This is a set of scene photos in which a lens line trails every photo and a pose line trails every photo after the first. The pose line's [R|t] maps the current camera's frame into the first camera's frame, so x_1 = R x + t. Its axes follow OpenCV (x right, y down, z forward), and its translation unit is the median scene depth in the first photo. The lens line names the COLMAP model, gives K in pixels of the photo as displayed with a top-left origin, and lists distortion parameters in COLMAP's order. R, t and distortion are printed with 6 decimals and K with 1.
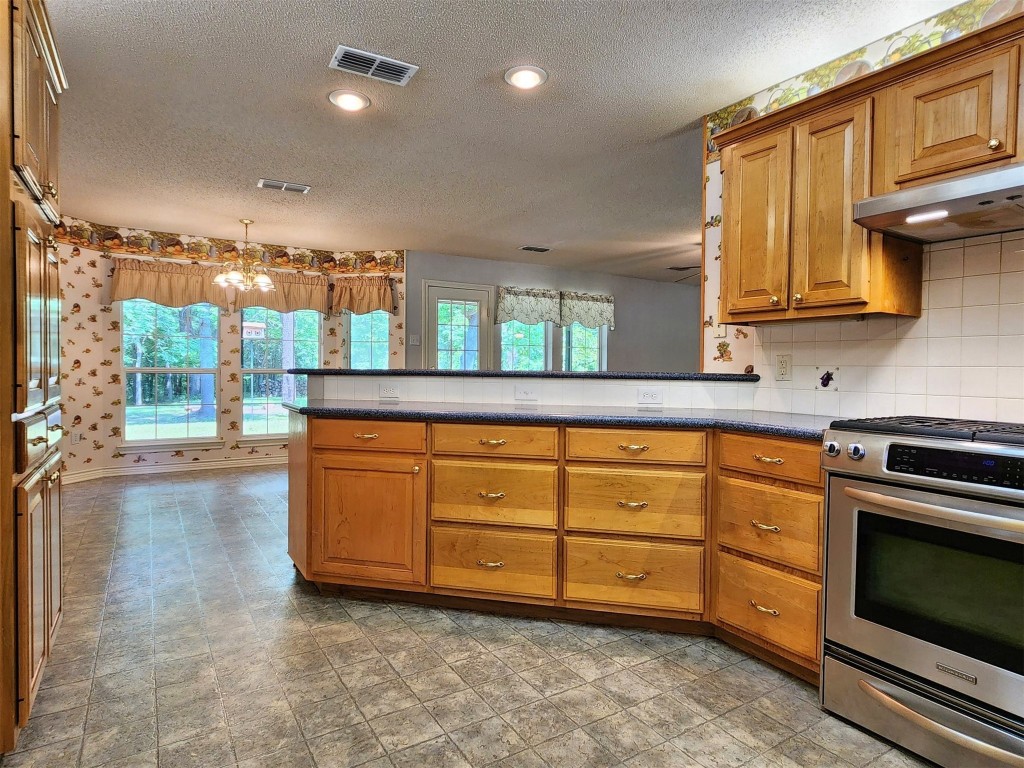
lens RADIAL K [[581.4, 0, 513.9], [0, 581.4, 378.5], [0, 0, 1]] dist [-0.003000, 0.003608]
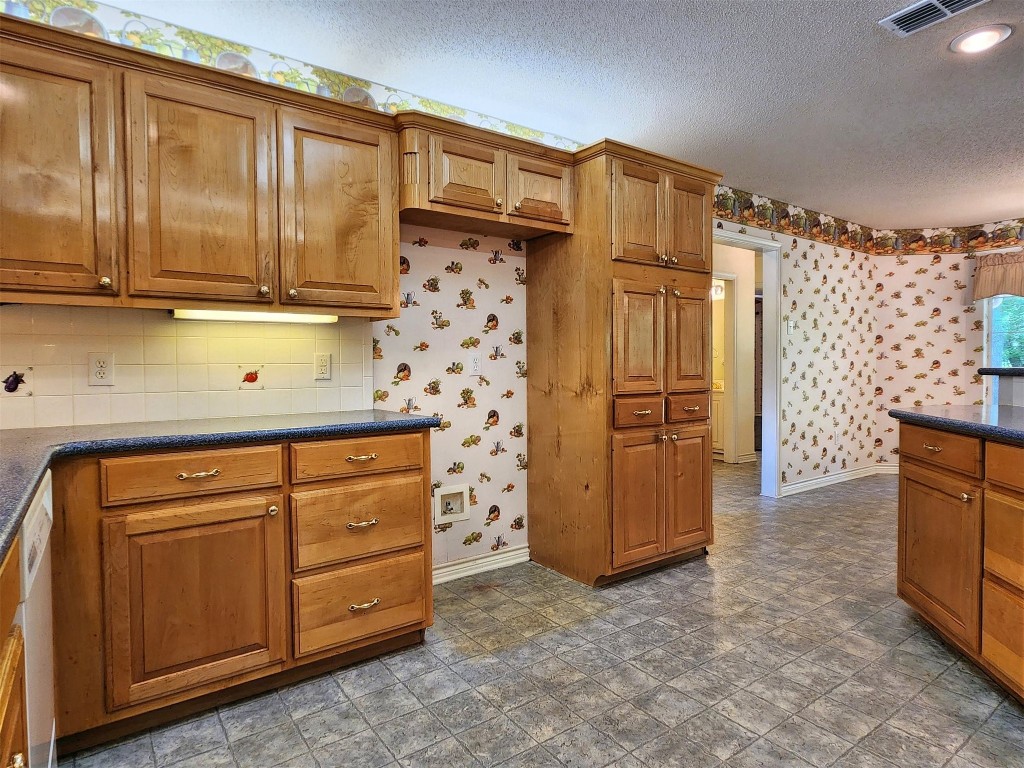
lens RADIAL K [[581.4, 0, 513.9], [0, 581.4, 378.5], [0, 0, 1]] dist [-0.003000, 0.003608]
pose [[0.059337, 0.012566, -0.998159, 0.243845], [-0.011179, 0.999866, 0.011923, -0.002874], [0.998175, 0.010450, 0.059470, 0.147279]]
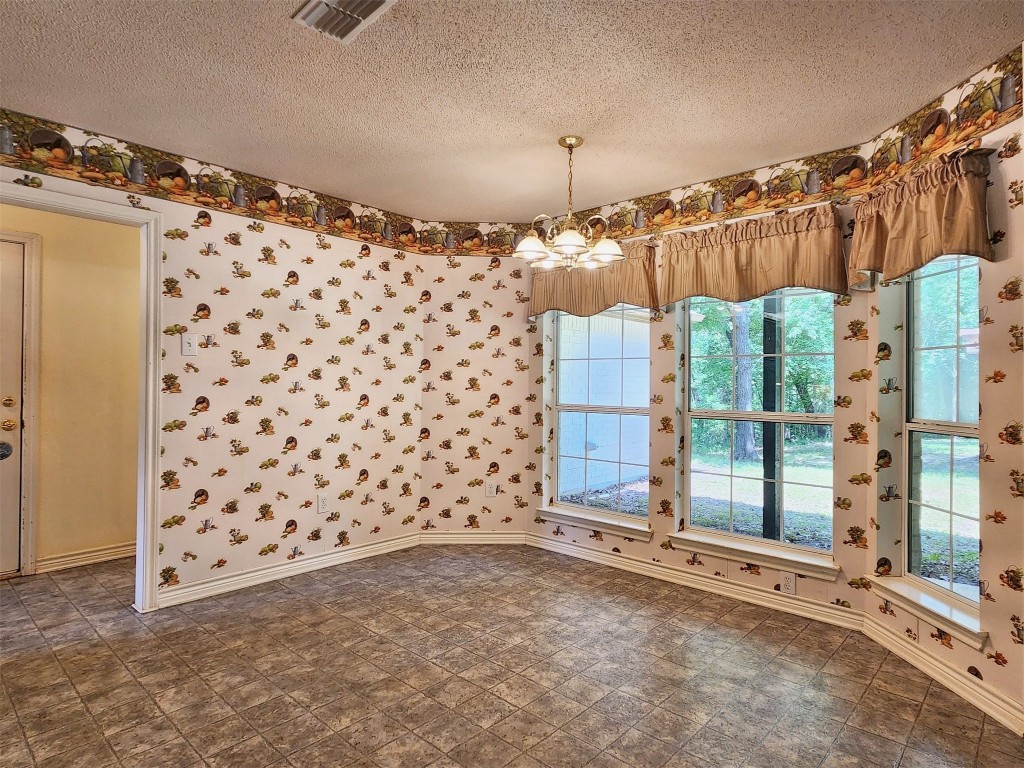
lens RADIAL K [[581.4, 0, 513.9], [0, 581.4, 378.5], [0, 0, 1]] dist [-0.003000, 0.003608]
pose [[0.260268, -0.015597, -0.965411, 0.042279], [-0.021916, 0.999516, -0.022056, -0.033180], [0.965288, 0.026898, 0.259800, 0.737614]]
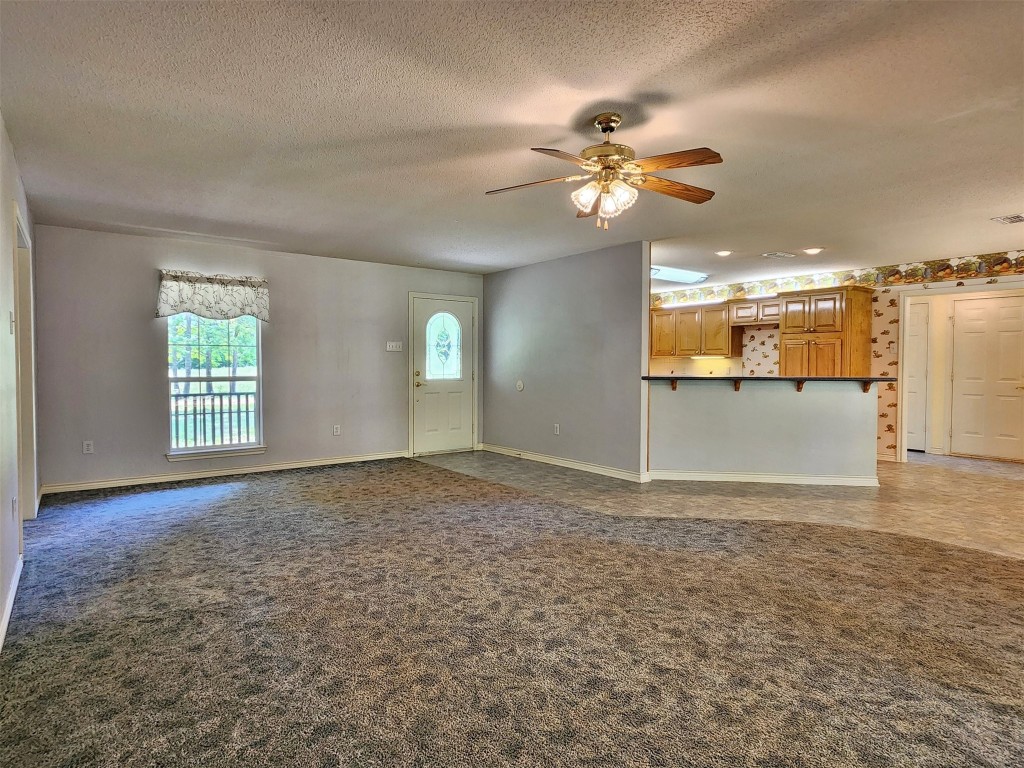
lens RADIAL K [[581.4, 0, 513.9], [0, 581.4, 378.5], [0, 0, 1]] dist [-0.003000, 0.003608]
pose [[-0.996186, -0.013457, -0.086215, 0.482068], [-0.017137, 0.998967, 0.042088, -0.038354], [0.085559, 0.043404, -0.995387, 1.490647]]
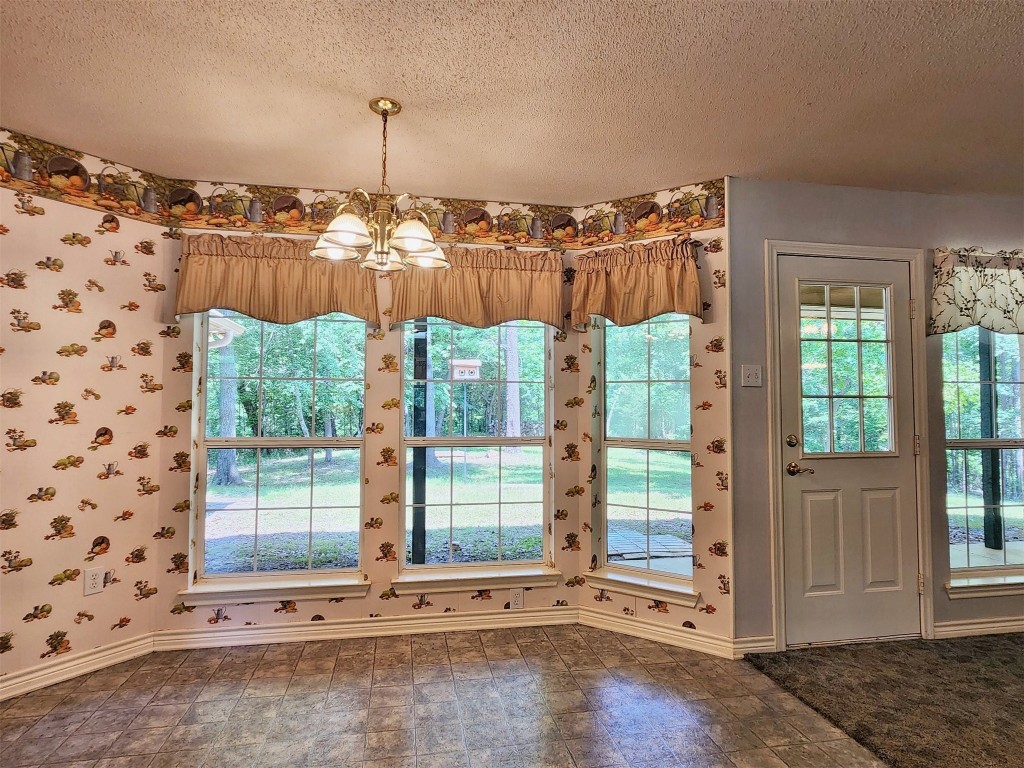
lens RADIAL K [[581.4, 0, 513.9], [0, 581.4, 378.5], [0, 0, 1]] dist [-0.003000, 0.003608]
pose [[0.930564, -0.021246, -0.365512, -0.199709], [-0.001616, 0.998067, -0.062130, -0.040720], [0.366125, 0.058406, 0.928731, 0.589054]]
